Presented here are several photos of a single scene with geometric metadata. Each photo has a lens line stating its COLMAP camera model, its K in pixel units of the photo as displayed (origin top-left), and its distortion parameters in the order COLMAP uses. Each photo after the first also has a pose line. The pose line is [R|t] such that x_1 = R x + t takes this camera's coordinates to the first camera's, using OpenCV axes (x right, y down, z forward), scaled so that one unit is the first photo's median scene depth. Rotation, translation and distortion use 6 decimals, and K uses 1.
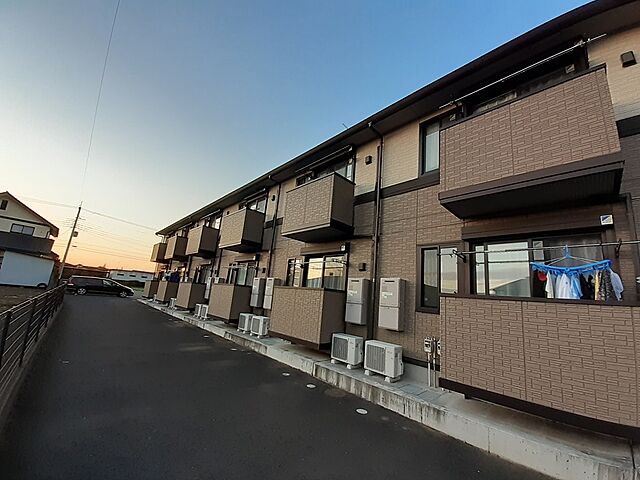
lens RADIAL K [[257.6, 0, 316.3], [0, 257.6, 241.6], [0, 0, 1]] dist [-0.019283, -0.001573]
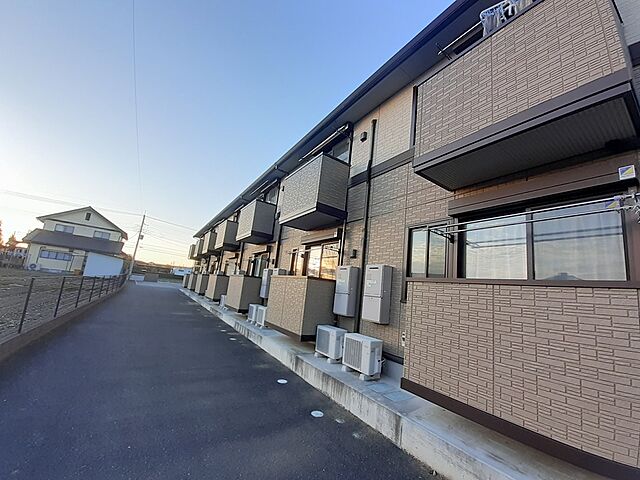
lens RADIAL K [[257.6, 0, 322.1], [0, 257.6, 242.1], [0, 0, 1]] dist [-0.019283, -0.001573]
pose [[0.986254, -0.026666, -0.163072, 0.239857], [0.029512, 0.999451, 0.015057, 0.044185], [0.162581, -0.019663, 0.986499, 0.089926]]
